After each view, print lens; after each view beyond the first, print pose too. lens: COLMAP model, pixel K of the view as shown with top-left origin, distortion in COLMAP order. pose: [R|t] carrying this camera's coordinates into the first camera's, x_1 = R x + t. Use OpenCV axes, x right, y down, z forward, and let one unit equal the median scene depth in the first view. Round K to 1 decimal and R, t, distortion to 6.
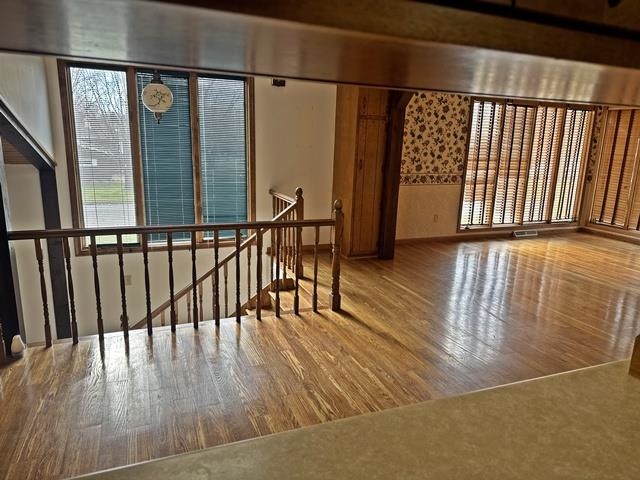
lens RADIAL K [[452.2, 0, 320.1], [0, 452.2, 240.8], [0, 0, 1]] dist [0.014960, -0.032018]
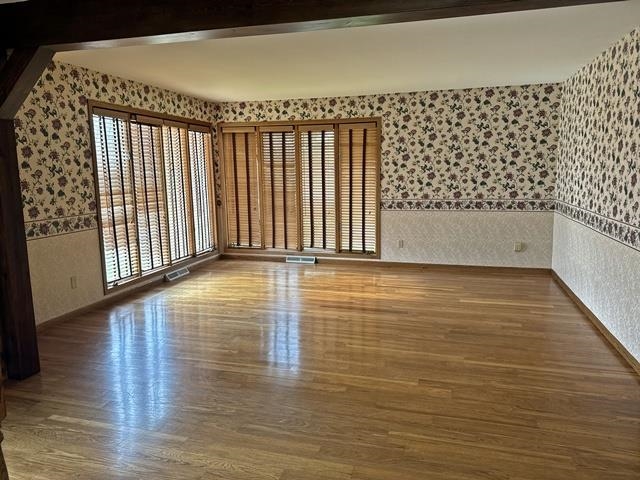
lens RADIAL K [[452.2, 0, 319.9], [0, 452.2, 242.0], [0, 0, 1]] dist [0.014960, -0.032018]
pose [[0.606510, -0.160621, 0.778682, -0.038011], [0.202663, 0.978262, 0.043937, -0.061394], [-0.768813, 0.131161, 0.625878, 0.269480]]
